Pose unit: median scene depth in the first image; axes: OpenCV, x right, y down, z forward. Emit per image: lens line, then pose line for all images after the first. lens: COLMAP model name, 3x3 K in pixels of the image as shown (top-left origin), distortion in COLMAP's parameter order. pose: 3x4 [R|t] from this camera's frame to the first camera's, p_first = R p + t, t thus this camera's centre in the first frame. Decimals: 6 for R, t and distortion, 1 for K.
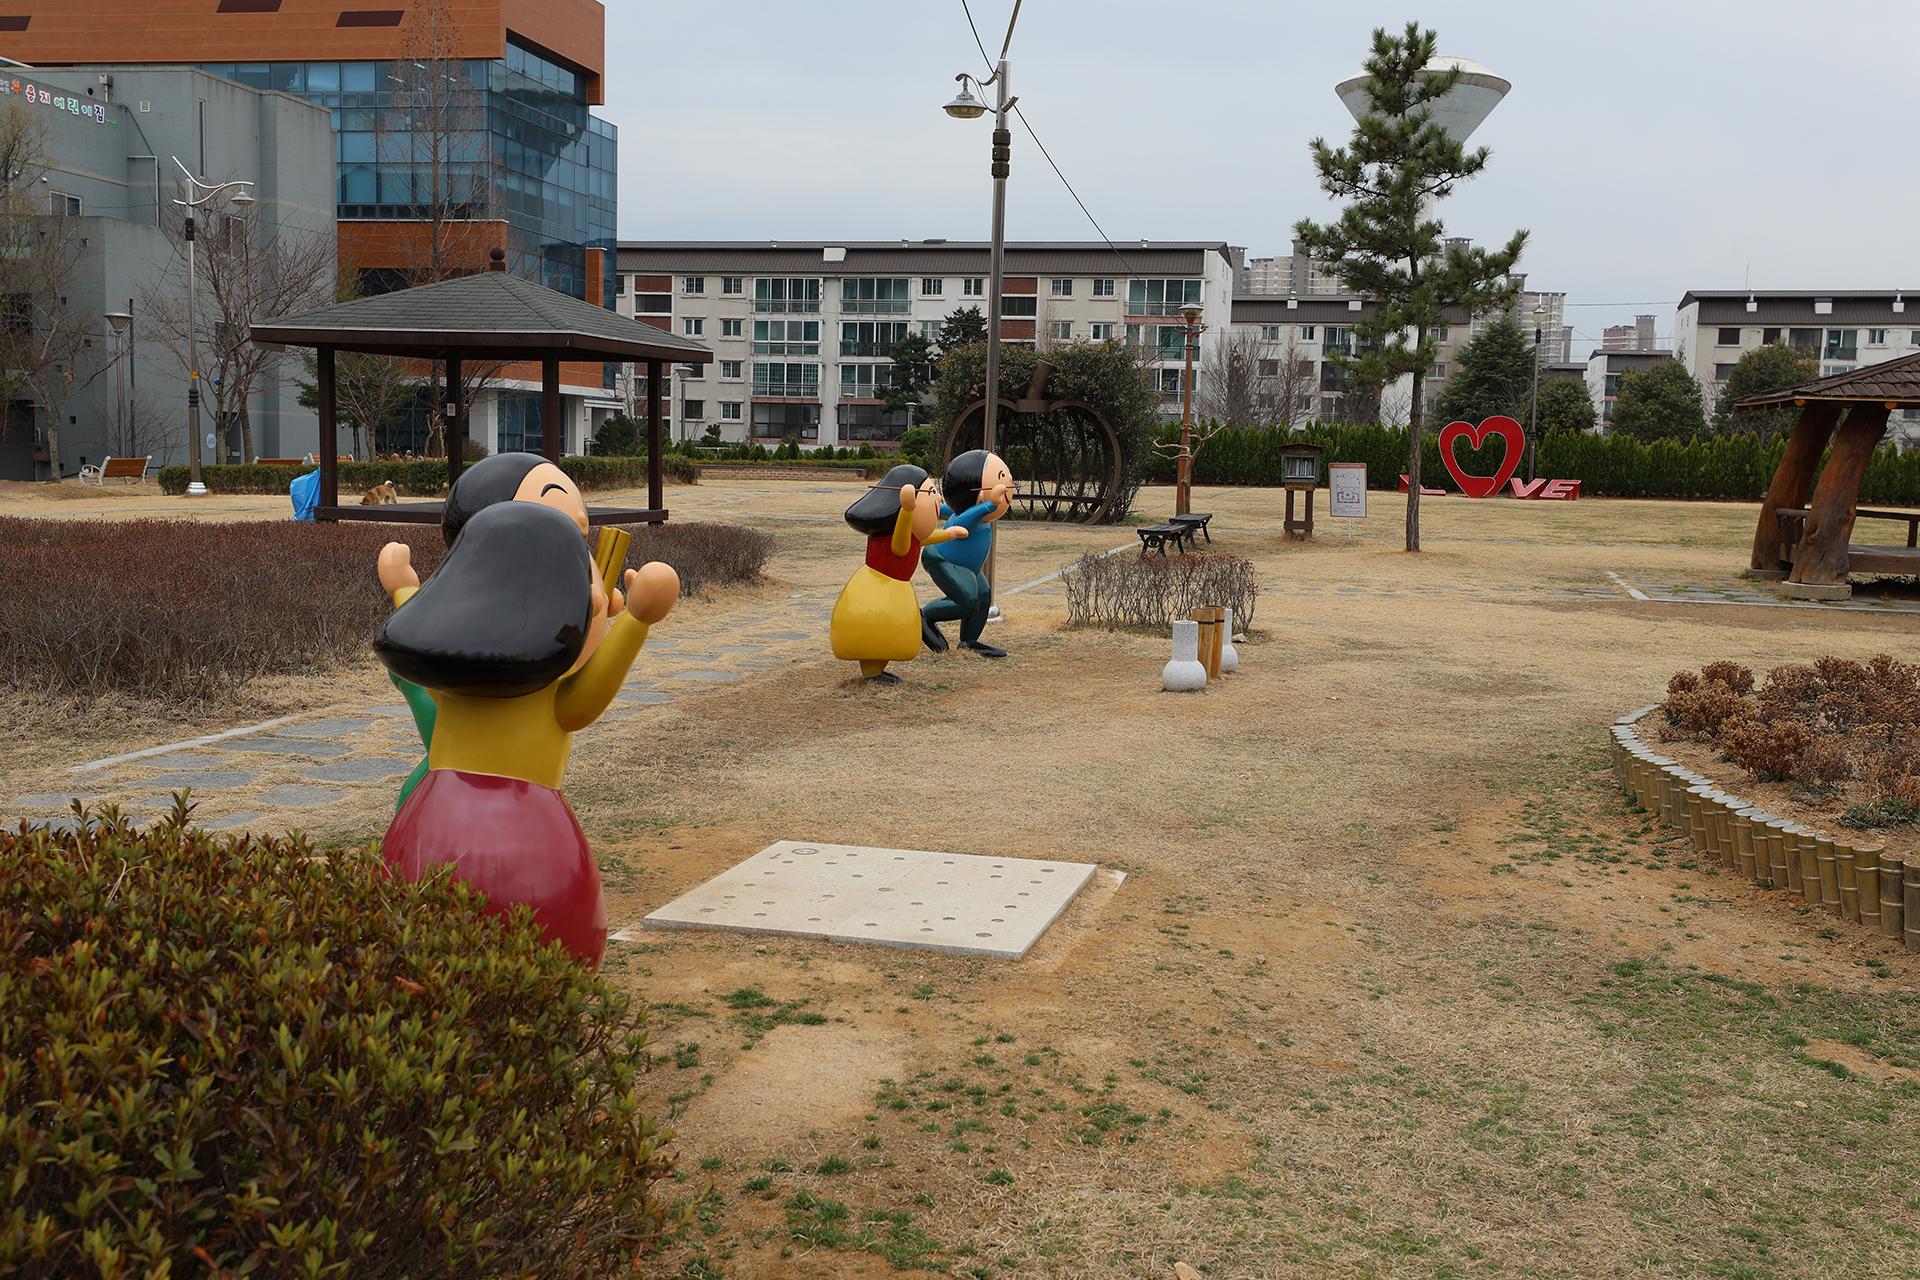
lens RADIAL K [[1848.3, 0, 957.8], [0, 1848.3, 635.5], [0, 0, 1]] dist [0.060273, 0.000000]
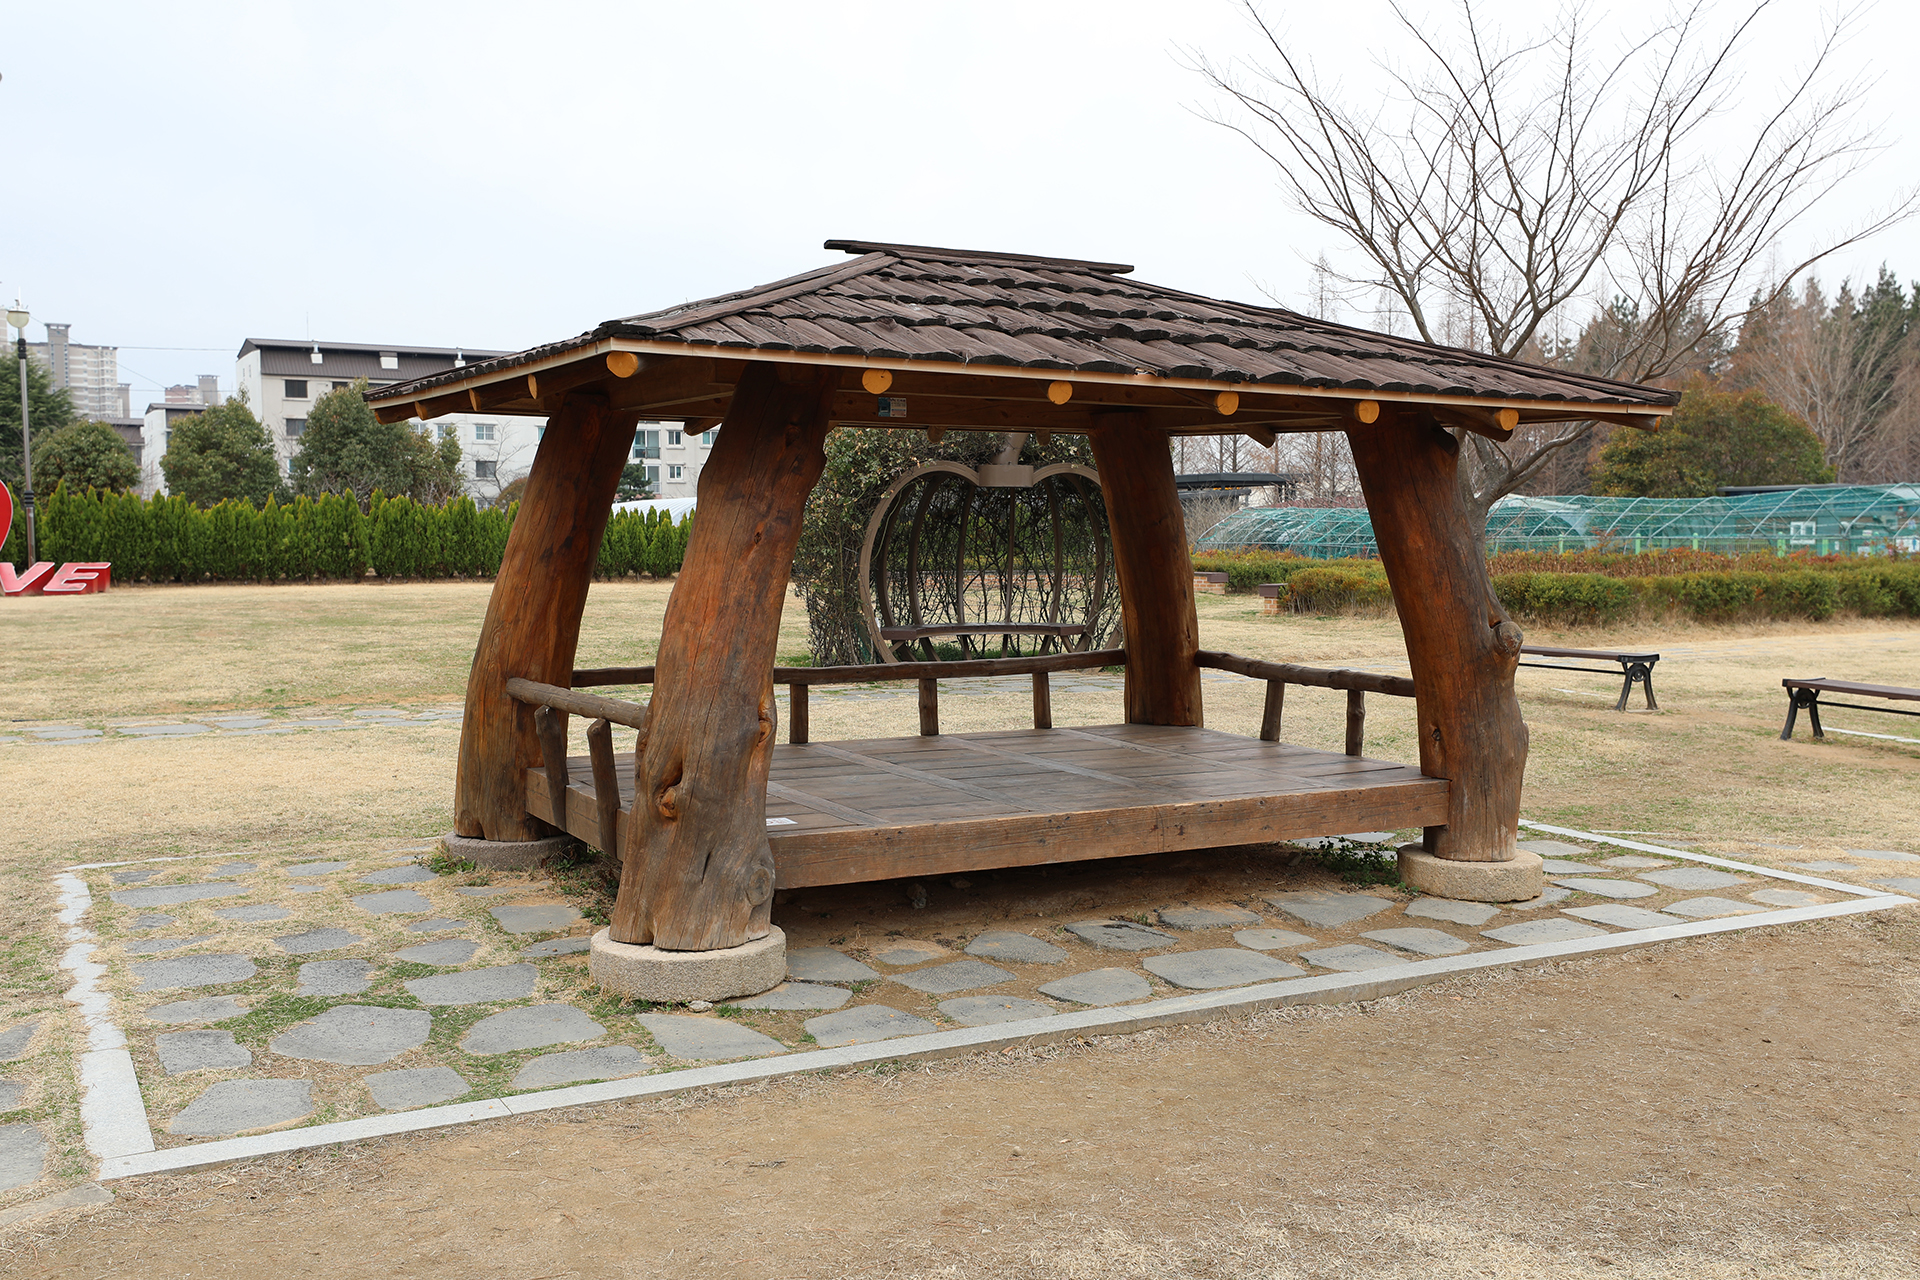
lens RADIAL K [[1848.3, 0, 958.0], [0, 1848.3, 635.0], [0, 0, 1]] dist [0.060273, 0.000000]
pose [[0.747116, -0.066582, 0.661351, 0.086595], [0.088476, 0.996078, 0.000331, -0.022973], [-0.658779, 0.058266, 0.750077, 0.220545]]
